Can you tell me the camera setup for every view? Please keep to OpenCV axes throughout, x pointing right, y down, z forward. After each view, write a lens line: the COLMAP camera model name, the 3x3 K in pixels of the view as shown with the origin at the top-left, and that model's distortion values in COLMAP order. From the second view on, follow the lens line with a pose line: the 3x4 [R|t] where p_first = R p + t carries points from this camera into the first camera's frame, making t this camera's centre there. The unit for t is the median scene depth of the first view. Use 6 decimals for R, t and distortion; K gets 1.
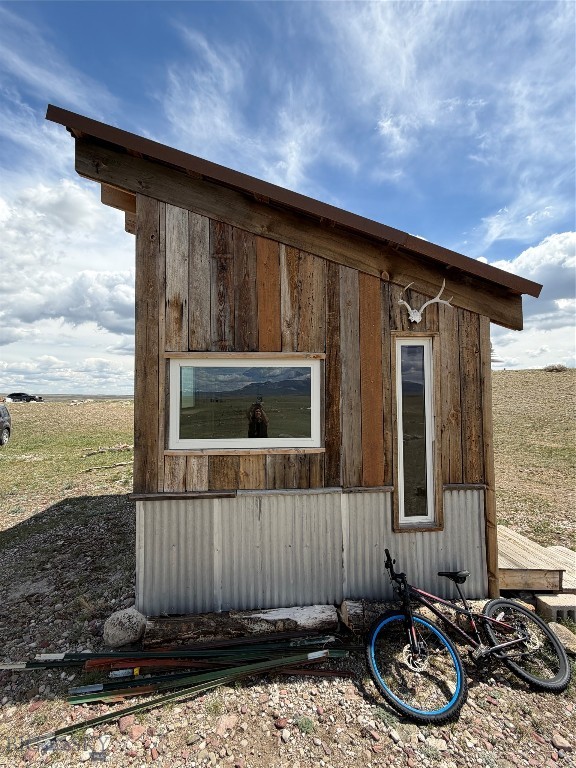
lens RADIAL K [[336.3, 0, 287.8], [0, 336.3, 384.1], [0, 0, 1]] dist [0.003863, -0.000269]
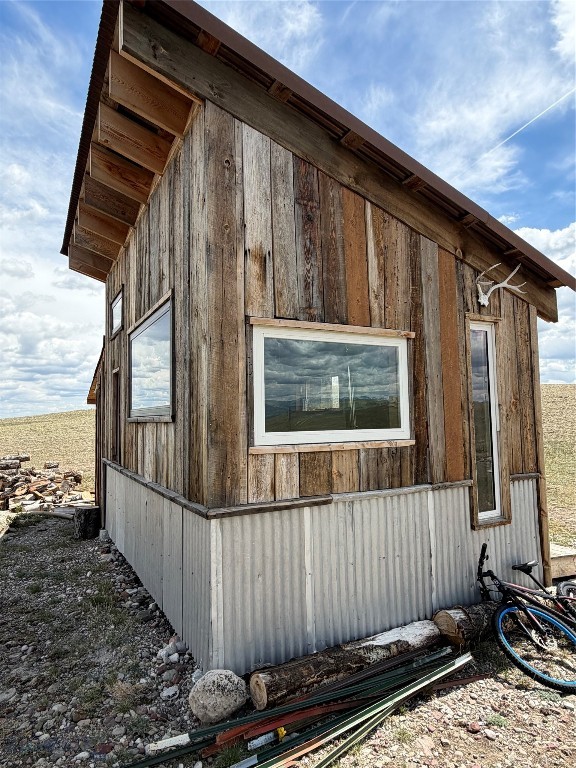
lens RADIAL K [[468.8, 0, 287.8], [0, 468.8, 383.0], [0, 0, 1]] dist [0.002420, 0.002179]
pose [[0.918930, 0.018451, 0.393988, -0.677166], [-0.003563, 0.999253, -0.038485, 0.091391], [-0.394404, 0.033961, 0.918309, 0.007562]]
